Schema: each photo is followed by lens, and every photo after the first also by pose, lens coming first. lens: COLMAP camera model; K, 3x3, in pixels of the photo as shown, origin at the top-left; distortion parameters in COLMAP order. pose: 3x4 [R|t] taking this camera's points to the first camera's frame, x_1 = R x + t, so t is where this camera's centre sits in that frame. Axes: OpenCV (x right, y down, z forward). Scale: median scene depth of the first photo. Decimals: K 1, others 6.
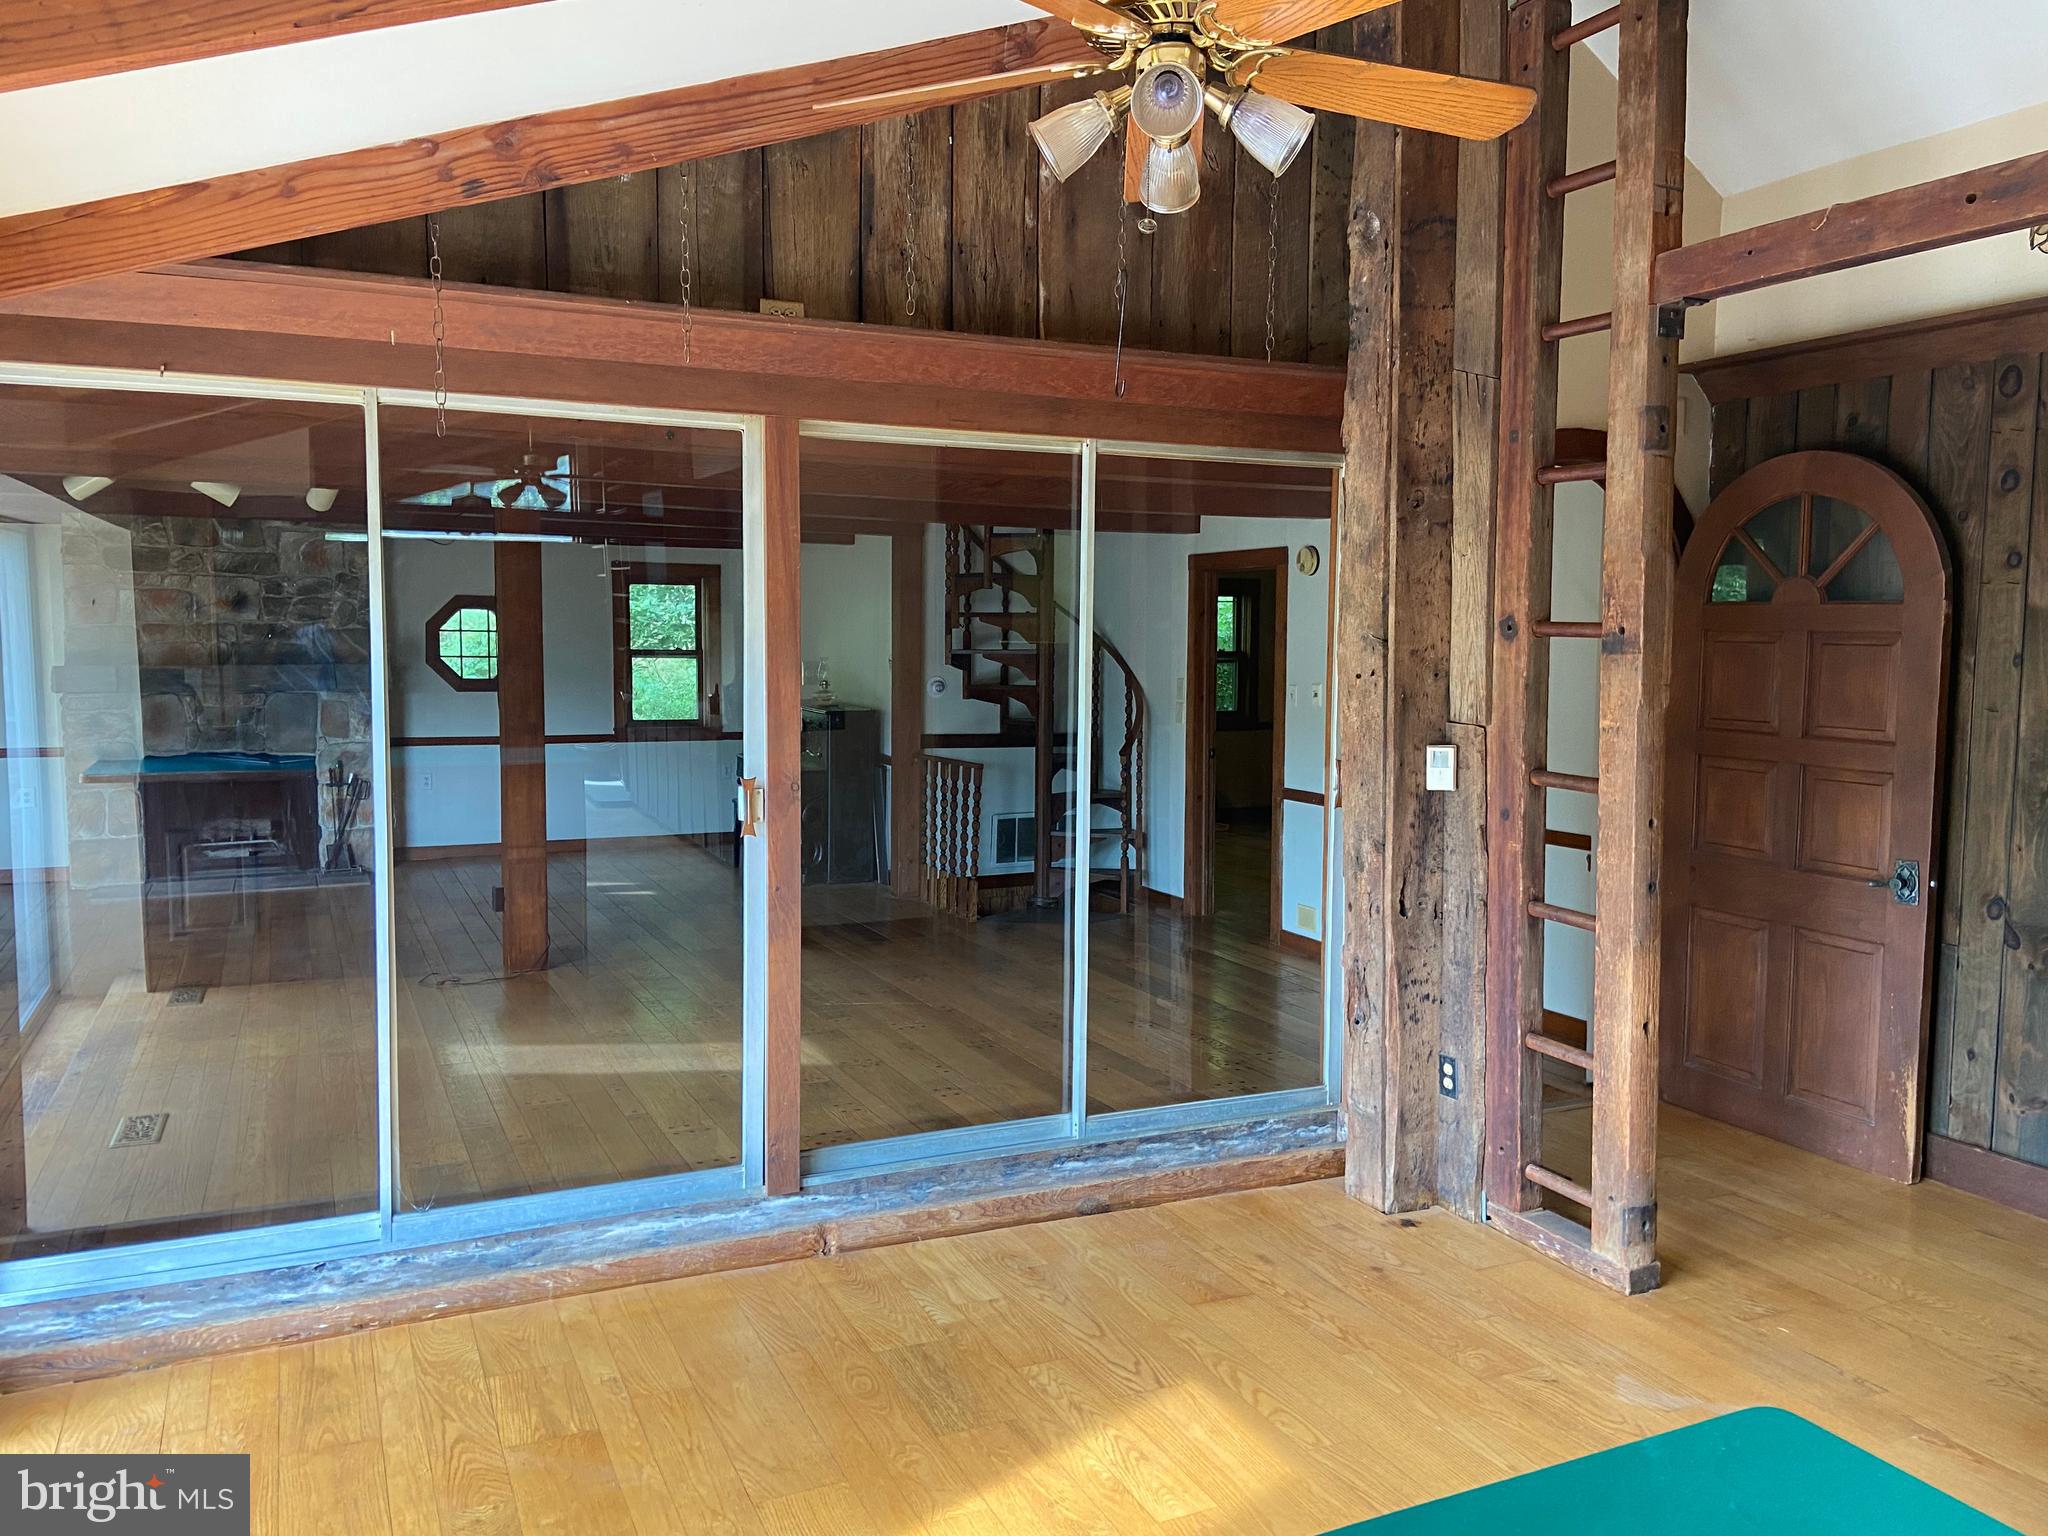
lens RADIAL K [[1535.0, 0, 1014.8], [0, 1535.0, 748.7], [0, 0, 1]] dist [0.120018, -0.161468]
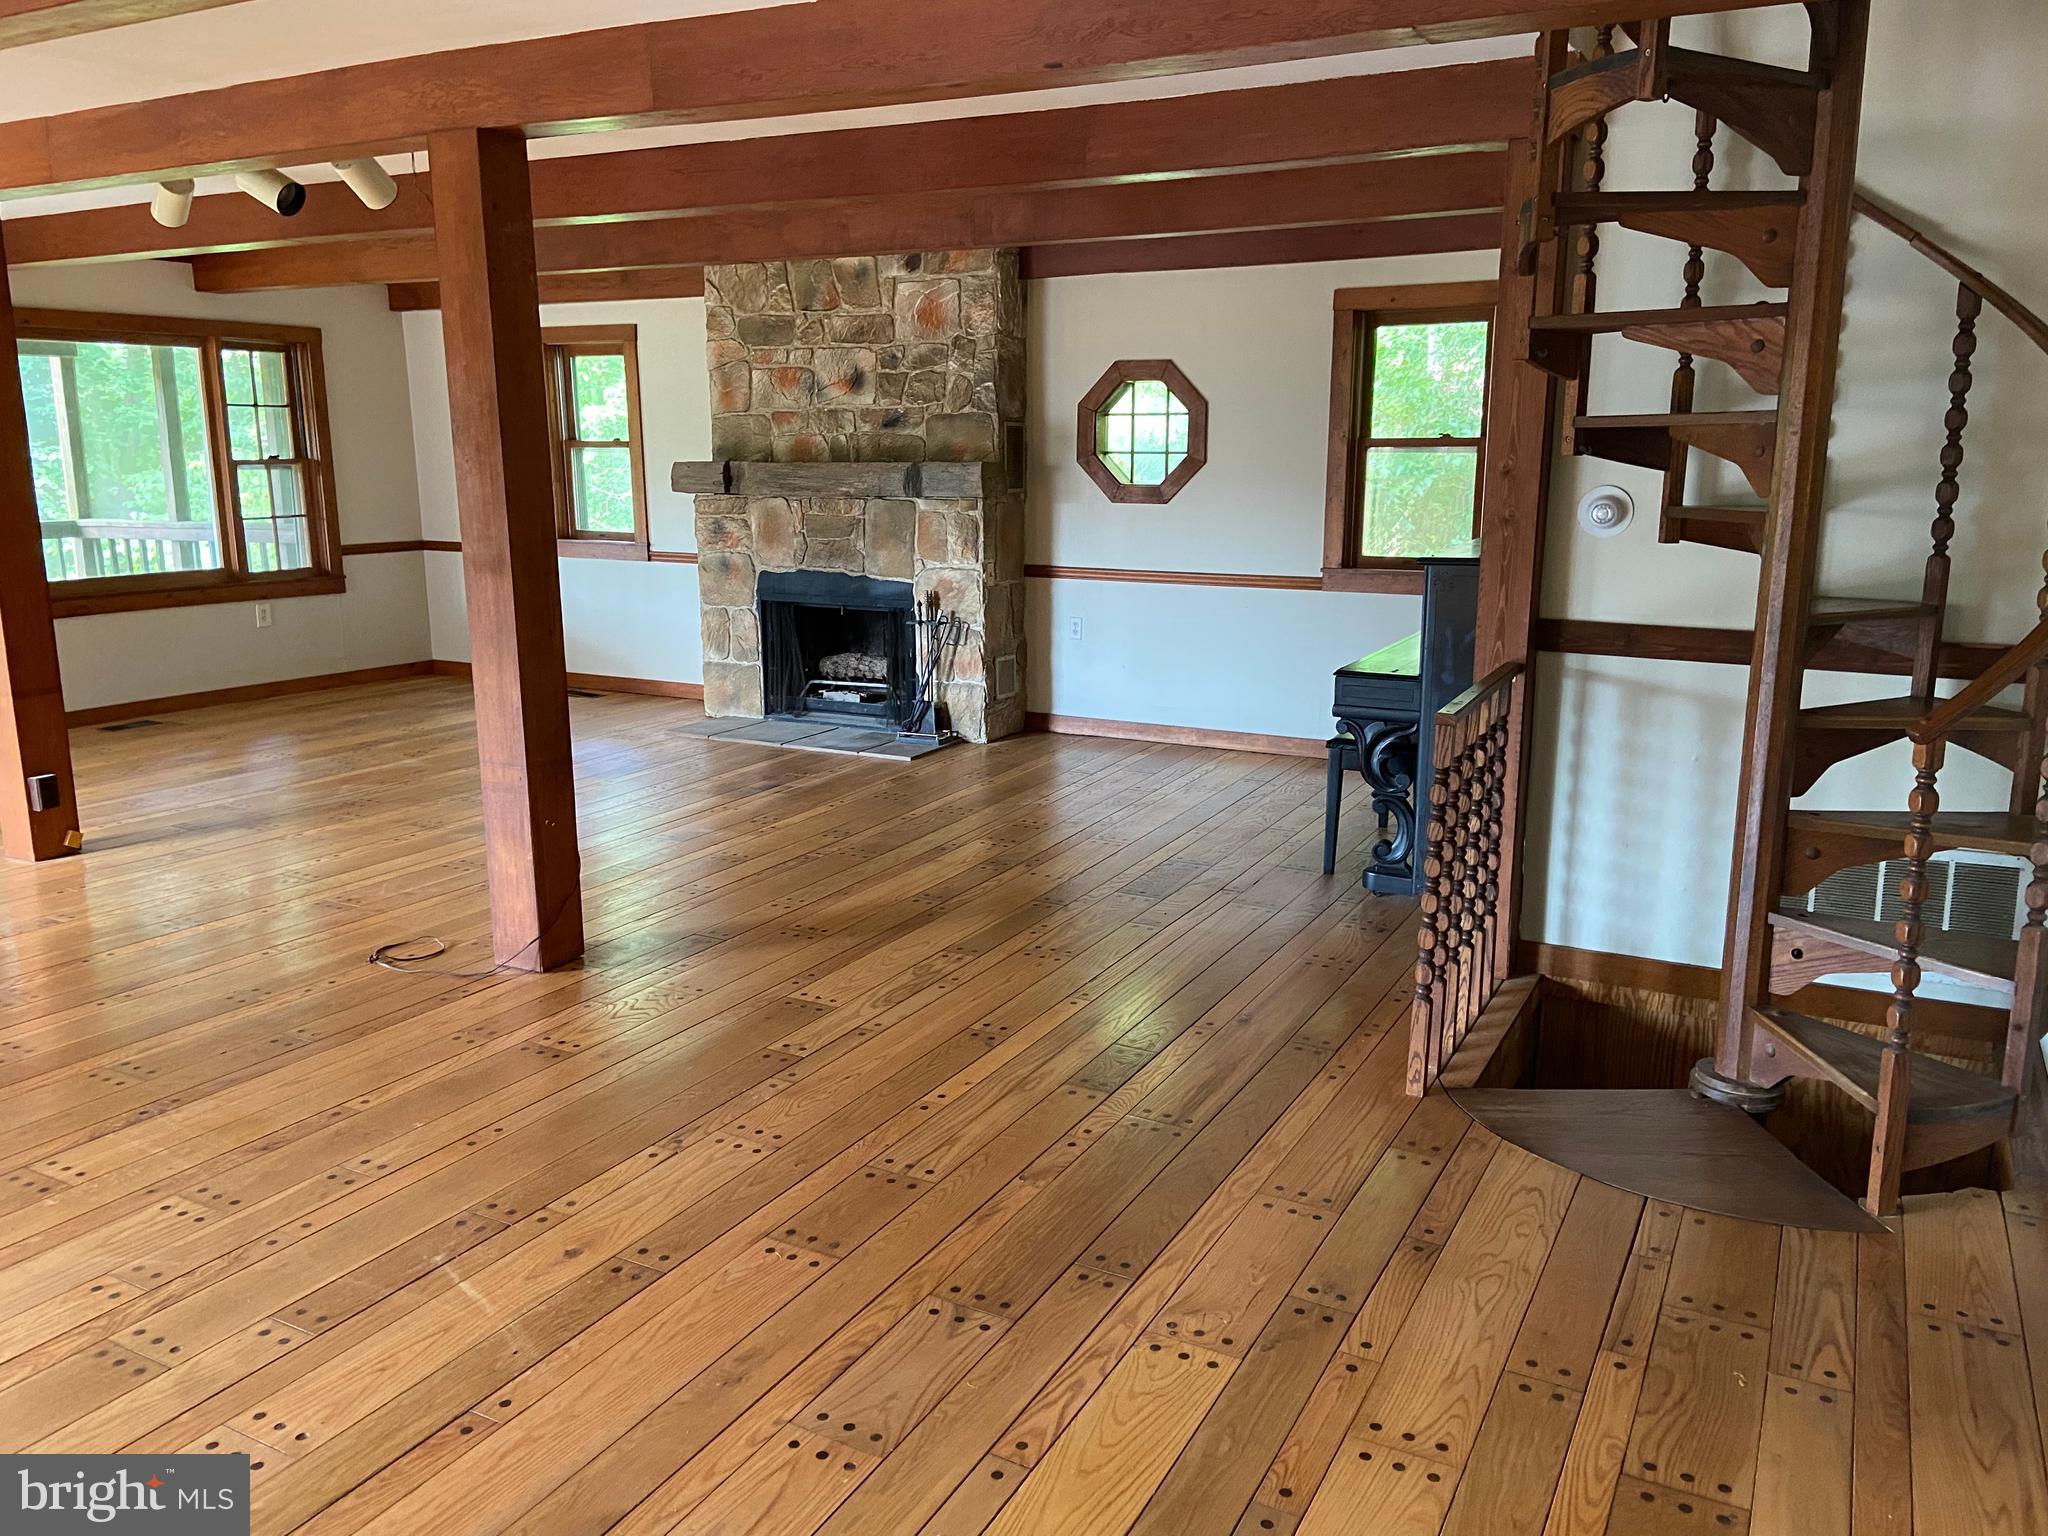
lens RADIAL K [[1535.0, 0, 1014.8], [0, 1535.0, 748.7], [0, 0, 1]] dist [0.120018, -0.161468]
pose [[0.590884, 0.148676, -0.792938, 0.195889], [-0.052281, 0.987863, 0.146266, -0.028609], [0.805060, -0.044971, 0.591486, 0.591468]]
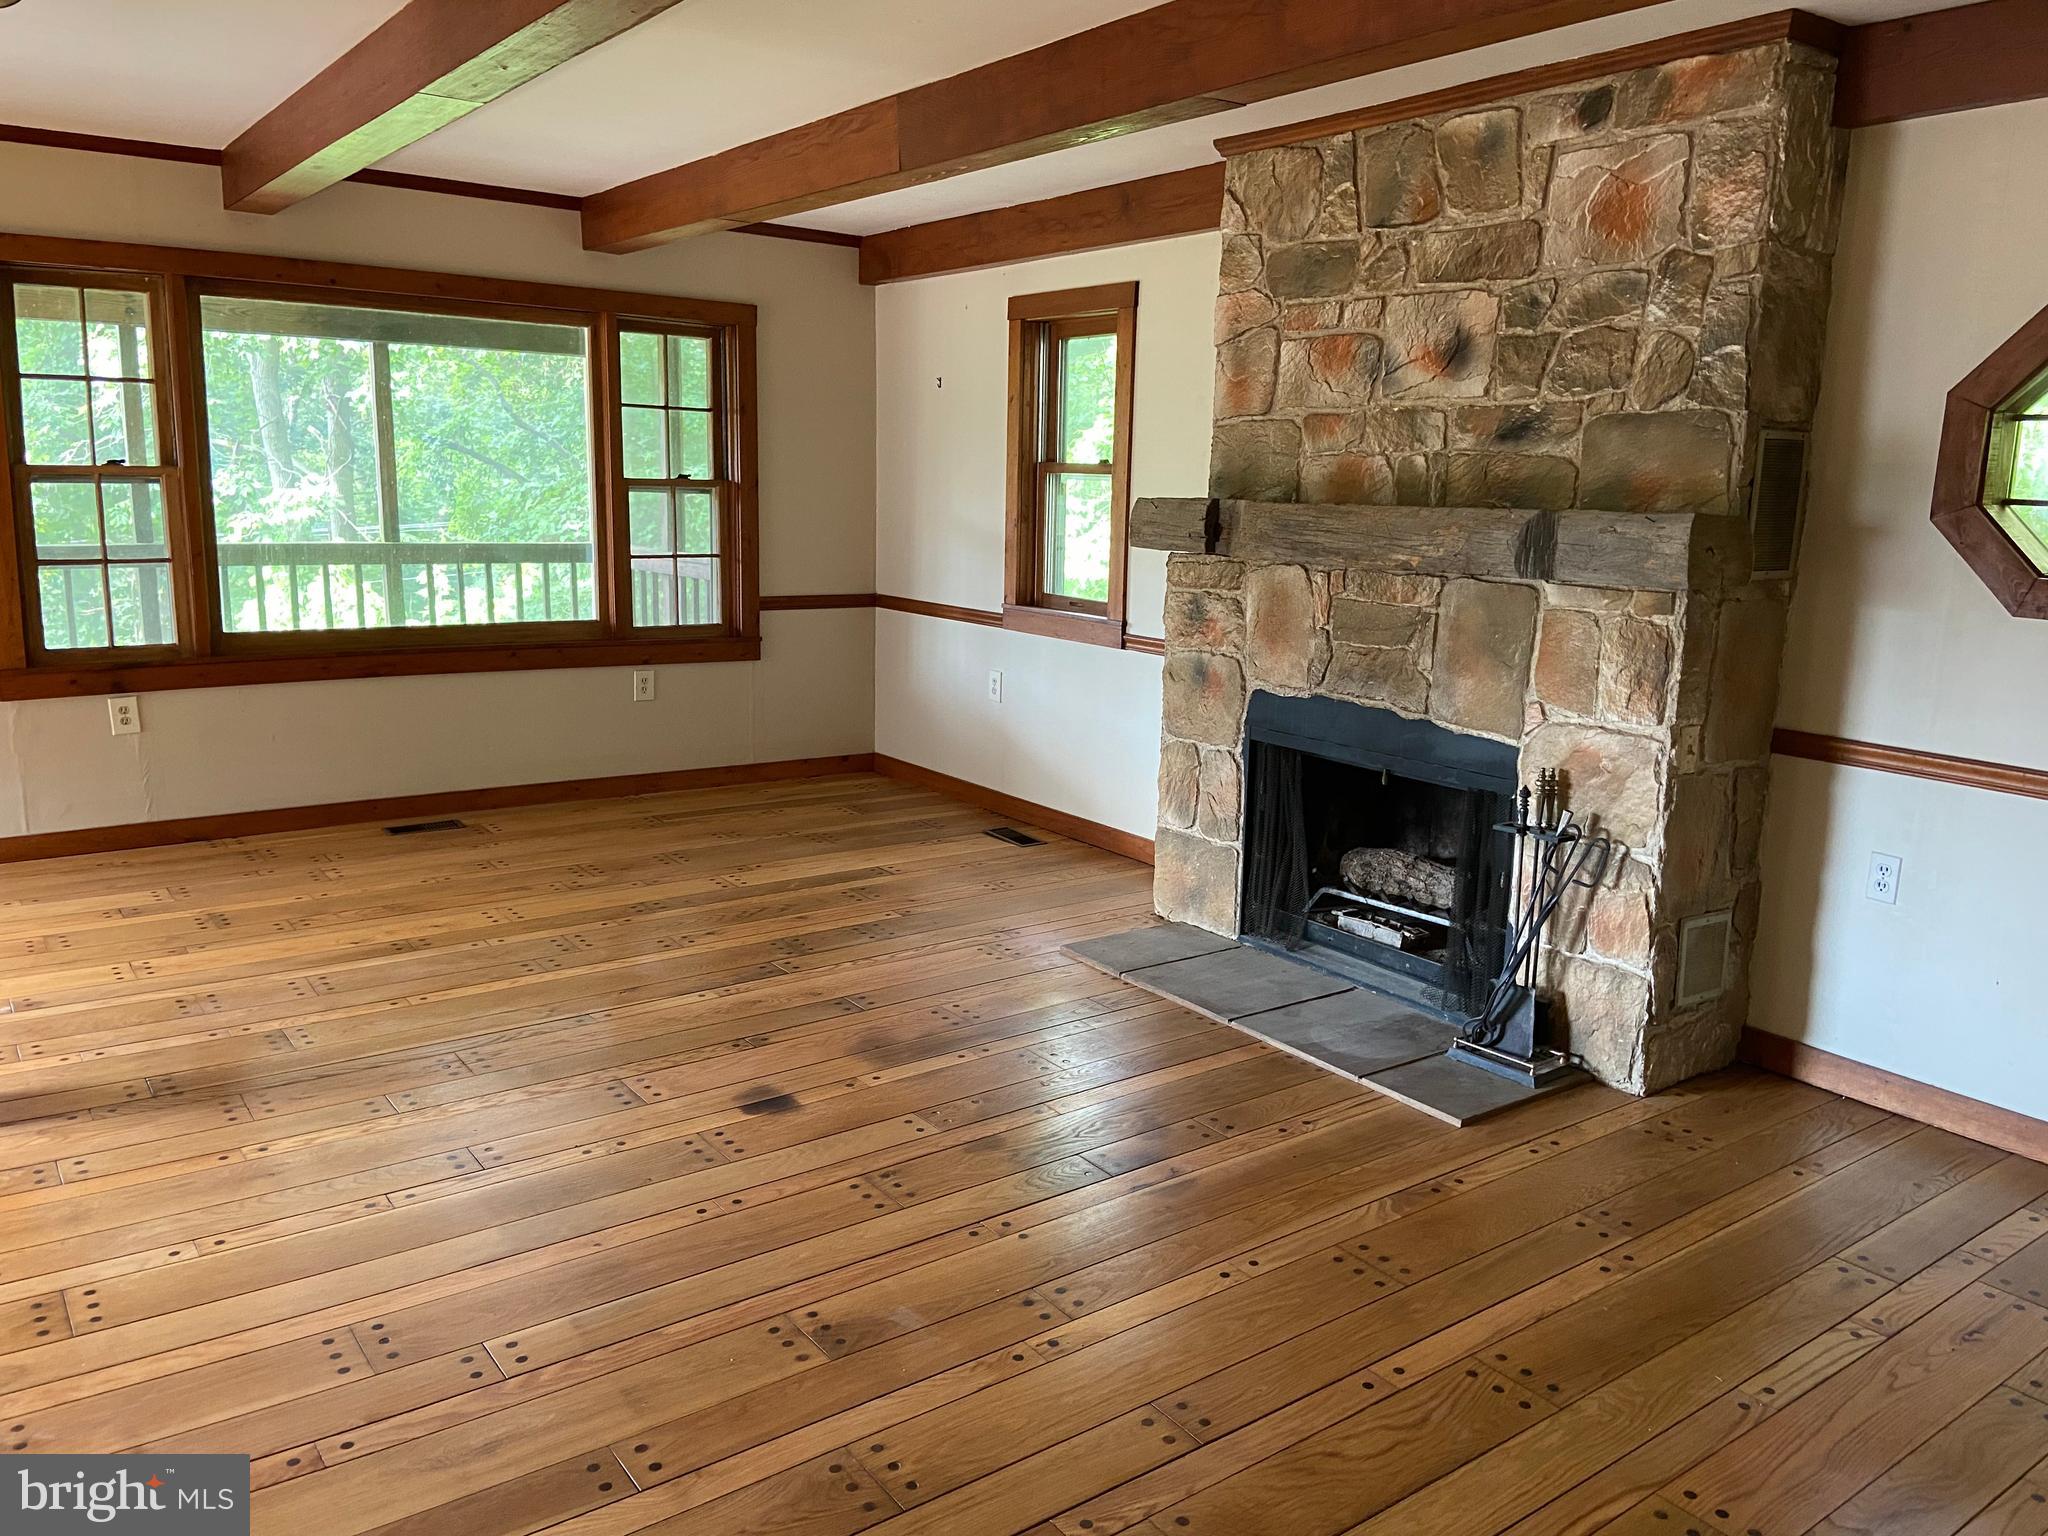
lens RADIAL K [[1535.0, 0, 1014.8], [0, 1535.0, 748.7], [0, 0, 1]] dist [0.120018, -0.161468]
pose [[0.177065, 0.174246, -0.968652, -0.097362], [-0.094500, 0.982666, 0.159492, -0.045053], [0.979652, 0.063297, 0.190462, 0.808238]]
